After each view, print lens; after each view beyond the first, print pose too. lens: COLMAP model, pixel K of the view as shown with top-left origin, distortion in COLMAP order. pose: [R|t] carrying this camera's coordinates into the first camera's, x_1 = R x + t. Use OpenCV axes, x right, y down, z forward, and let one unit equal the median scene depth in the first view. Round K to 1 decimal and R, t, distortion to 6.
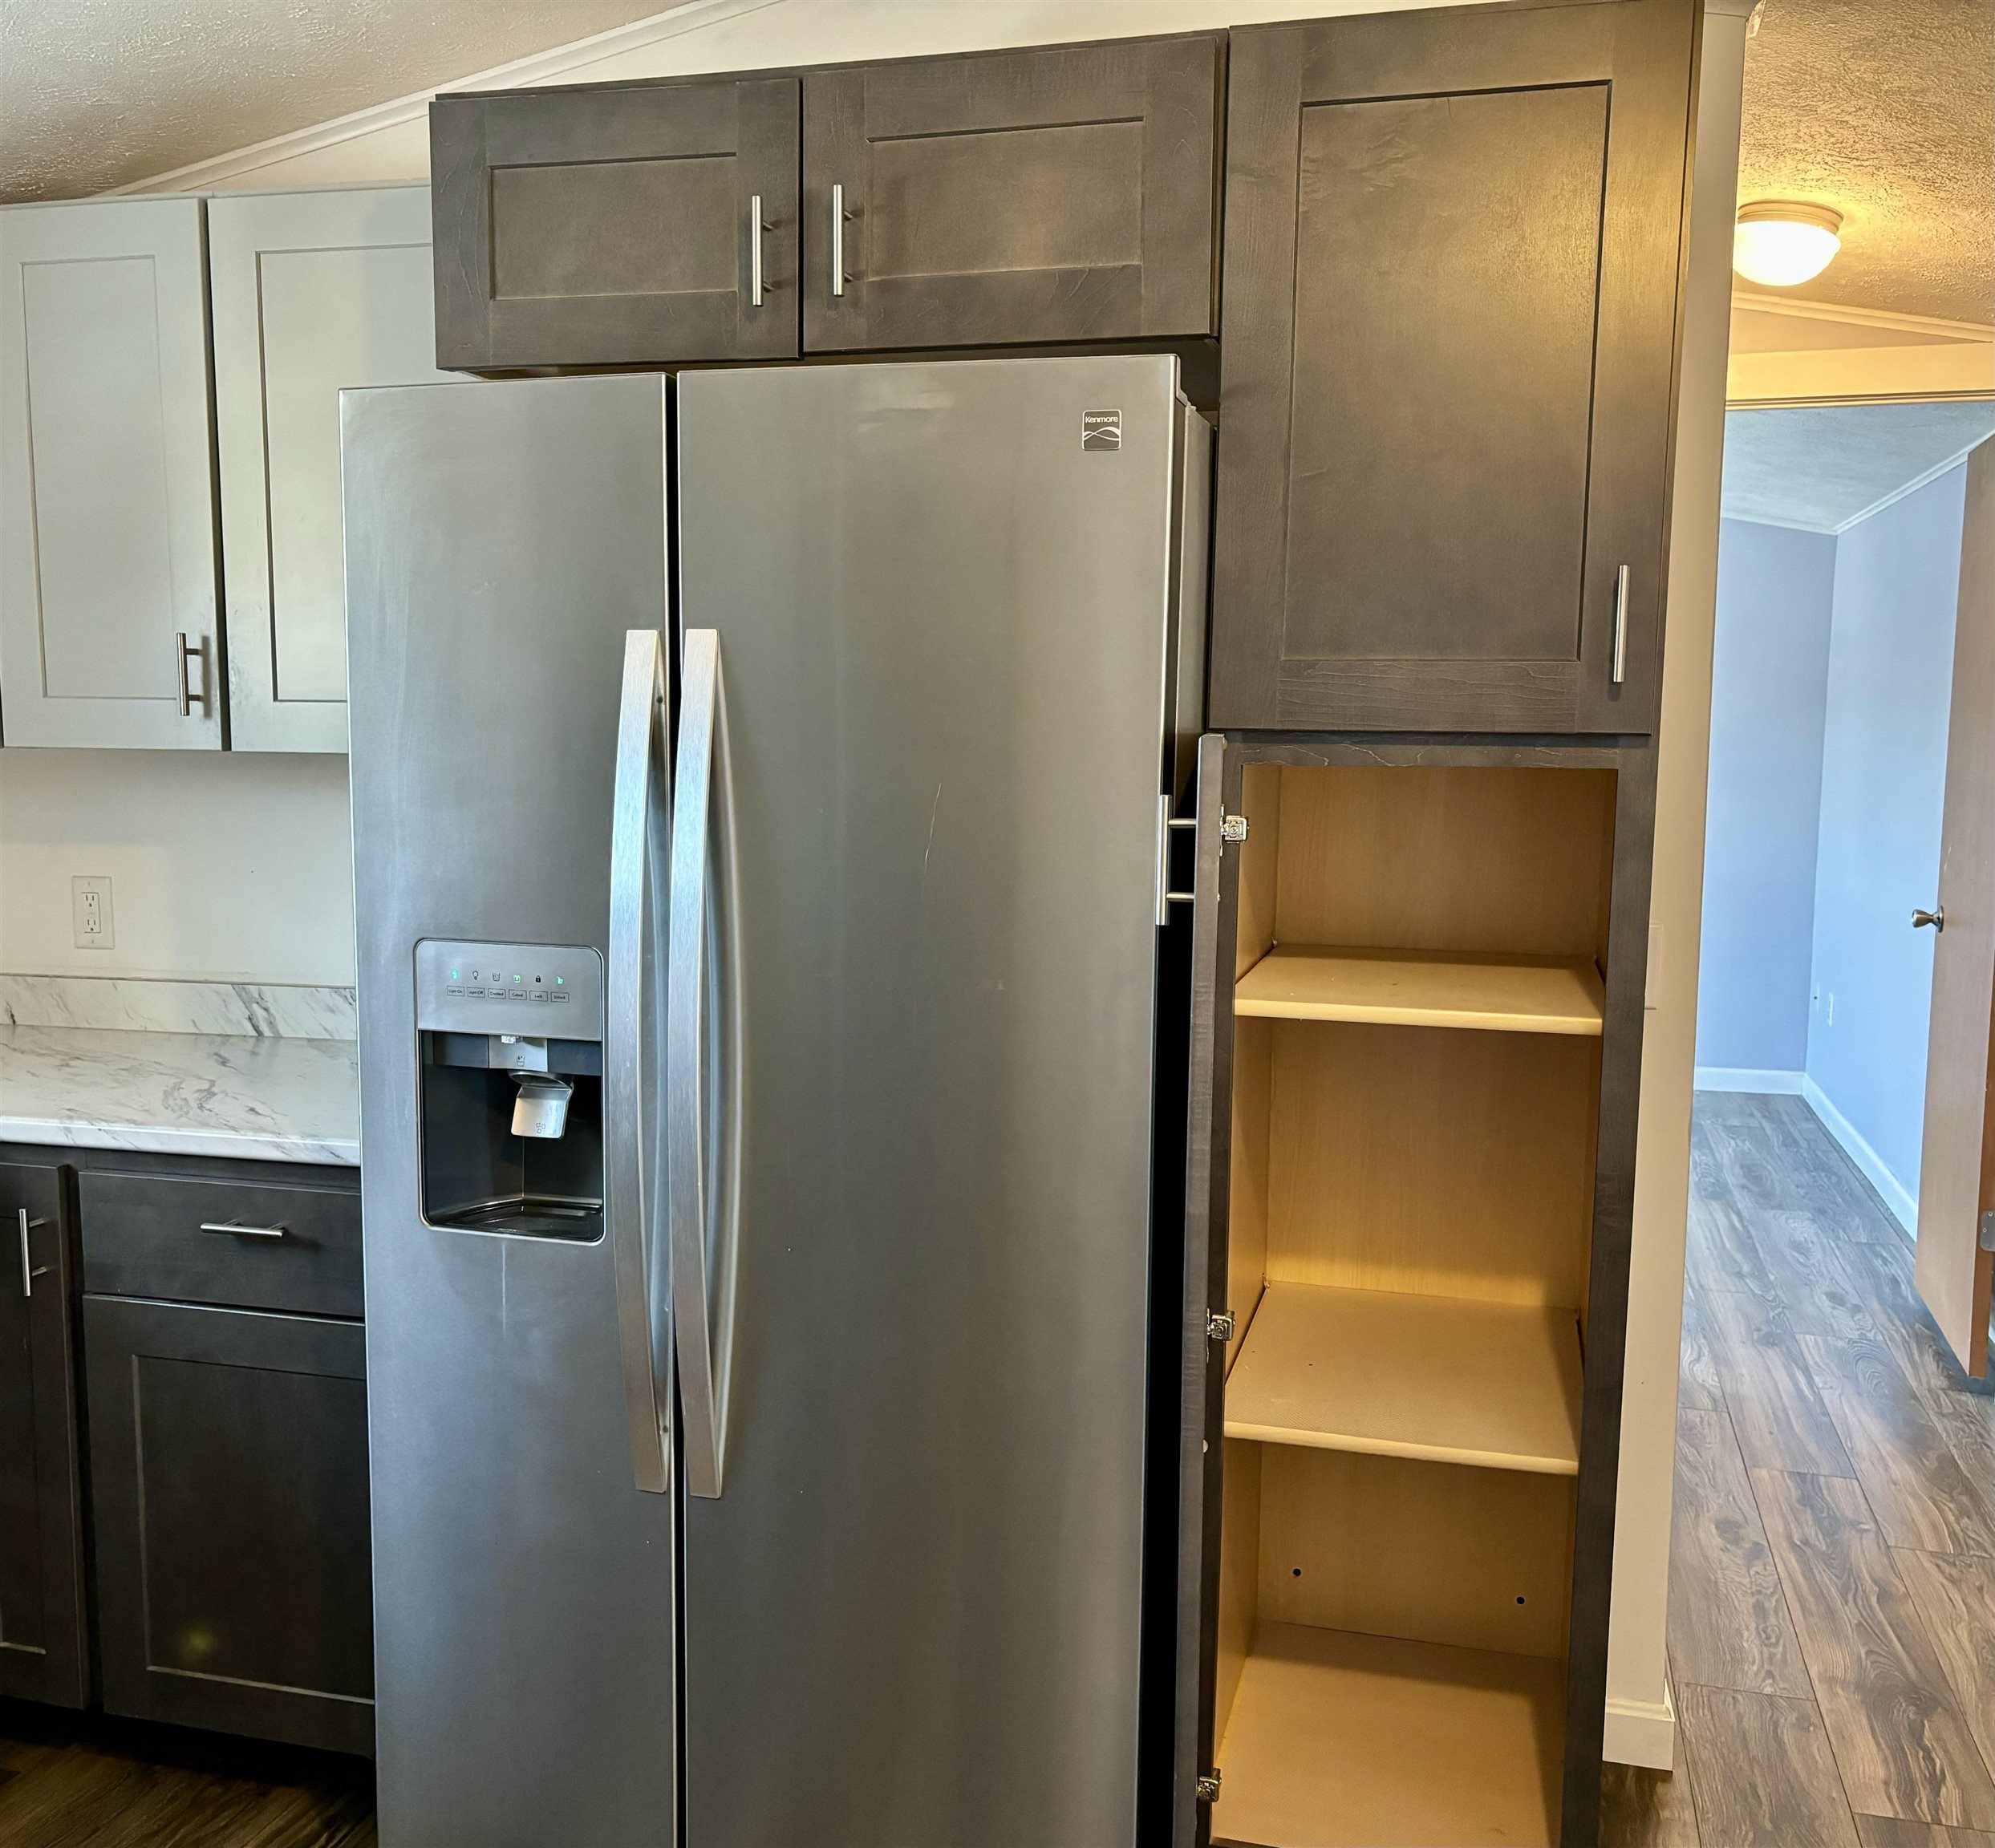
lens RADIAL K [[1884.5, 0, 997.5], [0, 1884.5, 924.0], [0, 0, 1]] dist [0.060015, -0.000148]
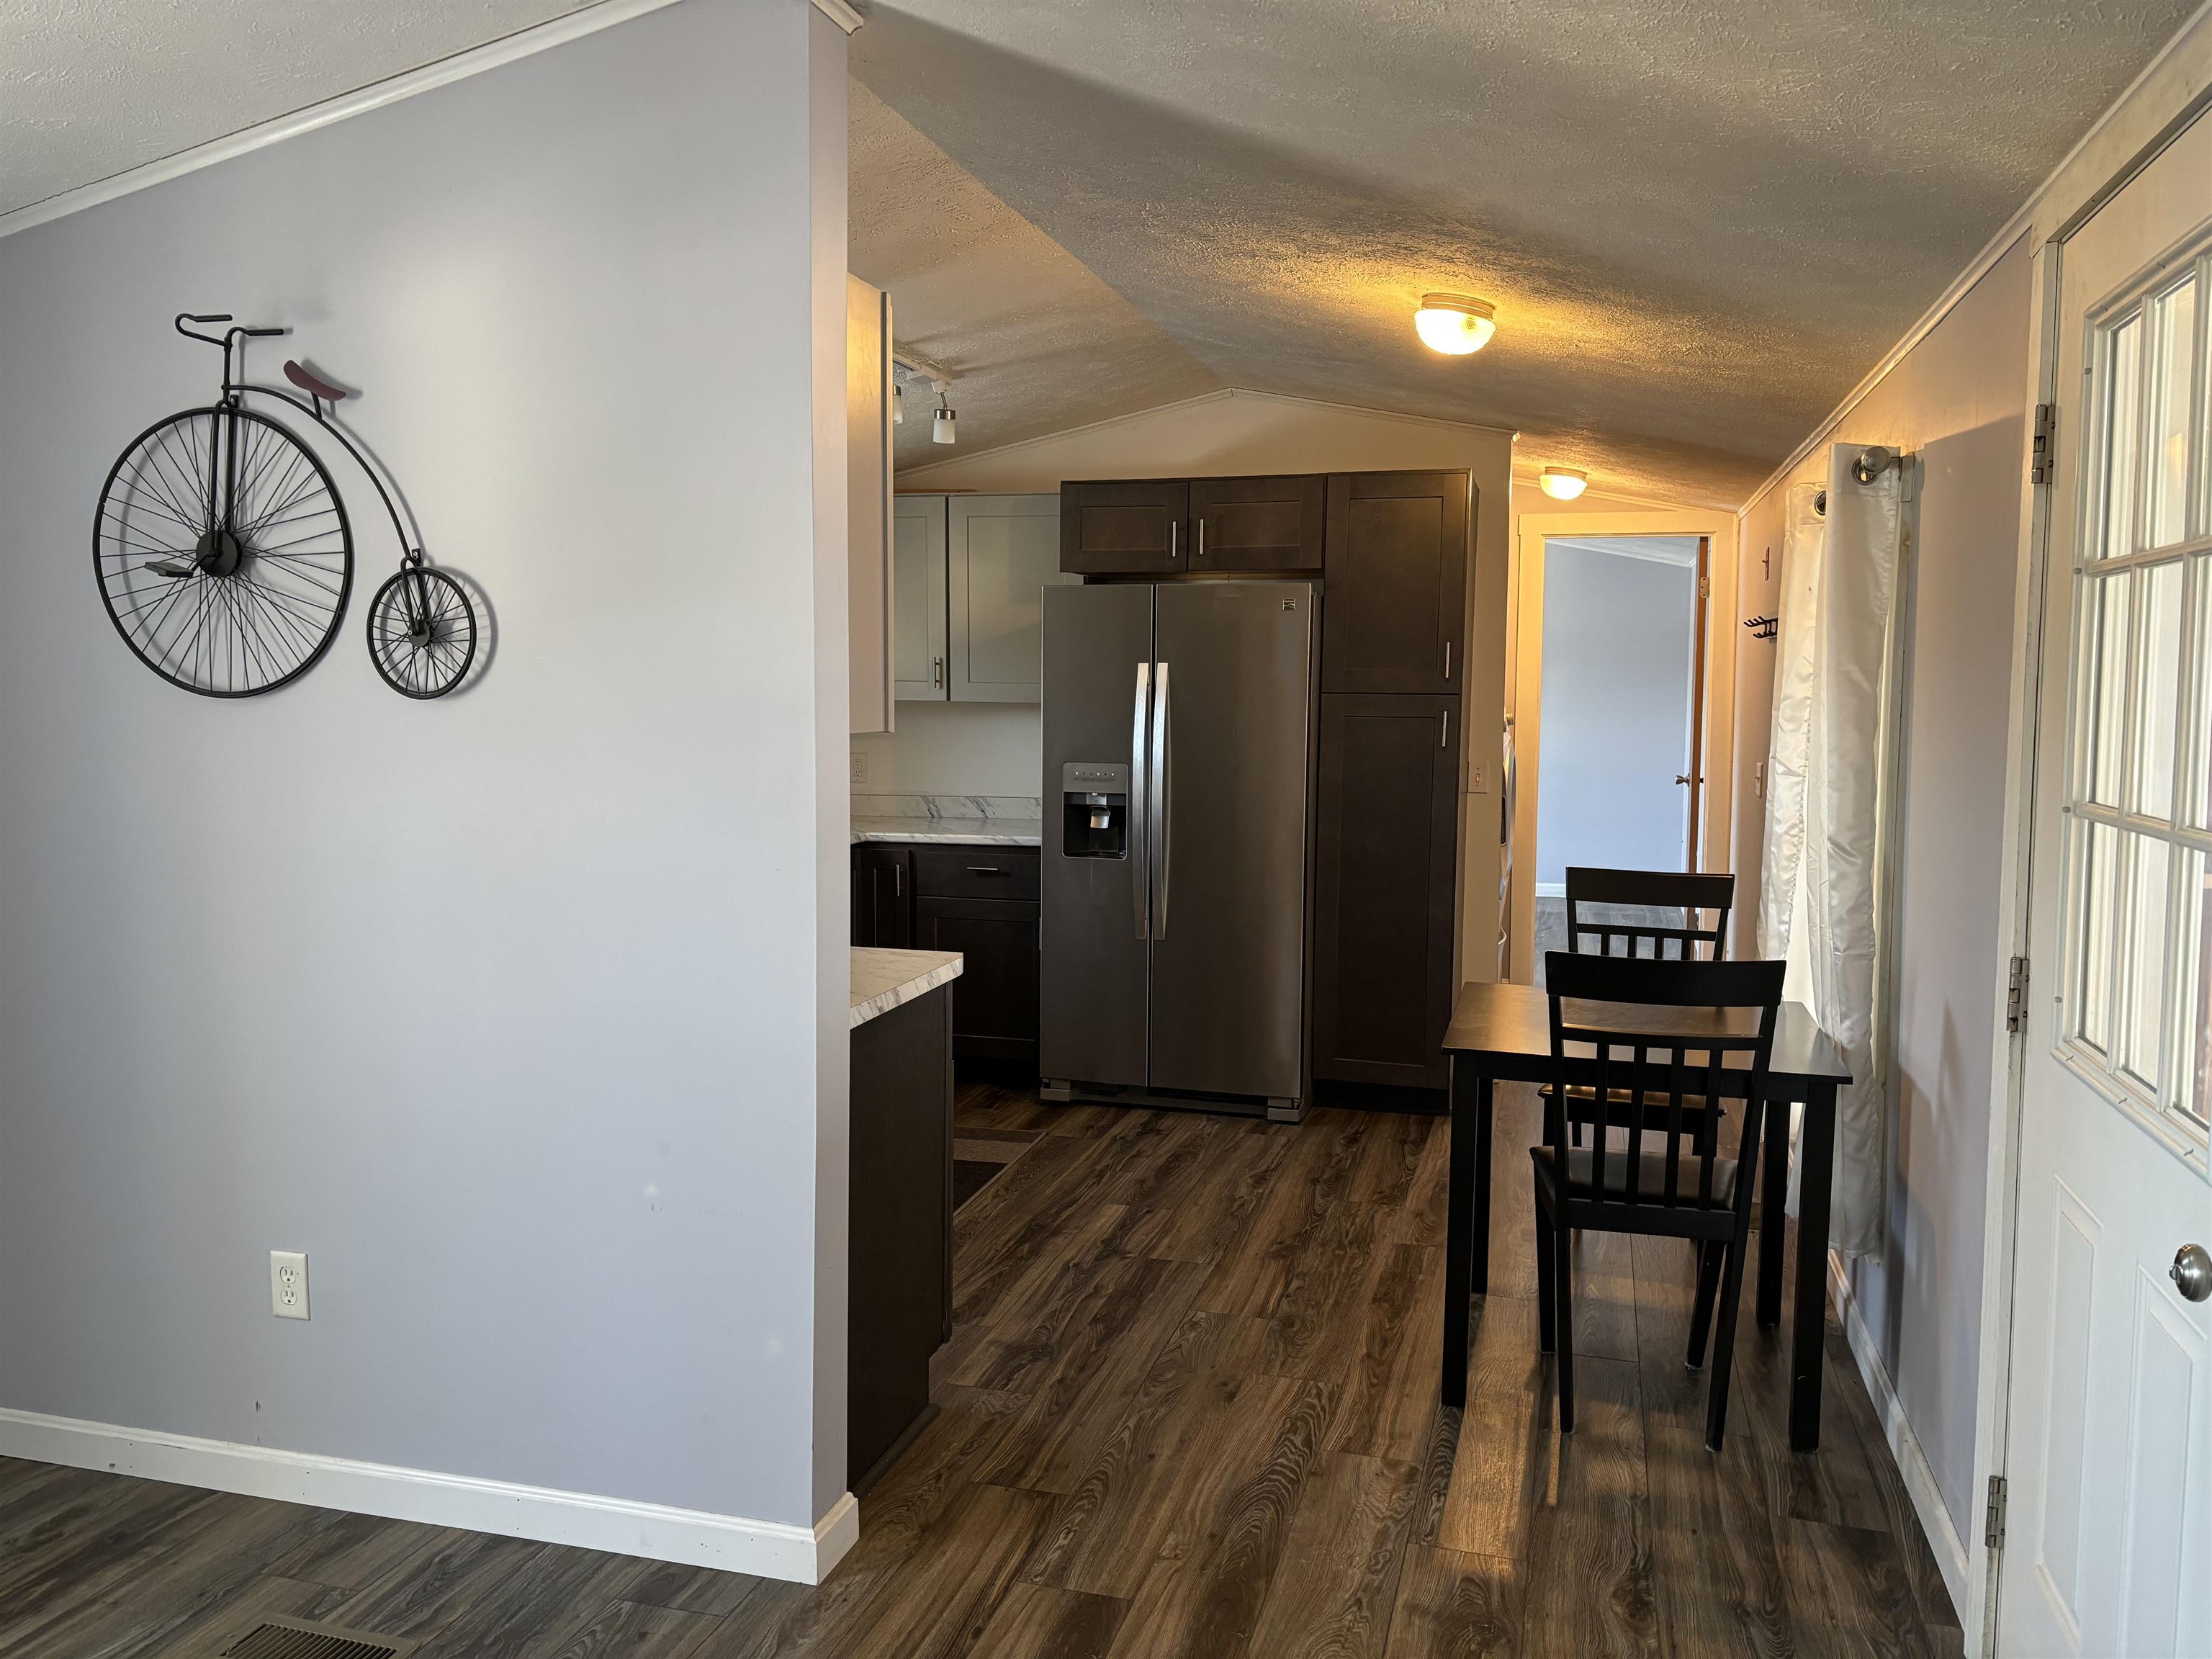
lens RADIAL K [[1664.6, 0, 1102.9], [0, 1664.6, 857.1], [0, 0, 1]] dist [0.057201, -0.069886]
pose [[0.999796, -0.002277, -0.020051, -0.149358], [0.002440, 0.999964, 0.008136, 0.111034], [0.020032, -0.008183, 0.999766, -1.355862]]
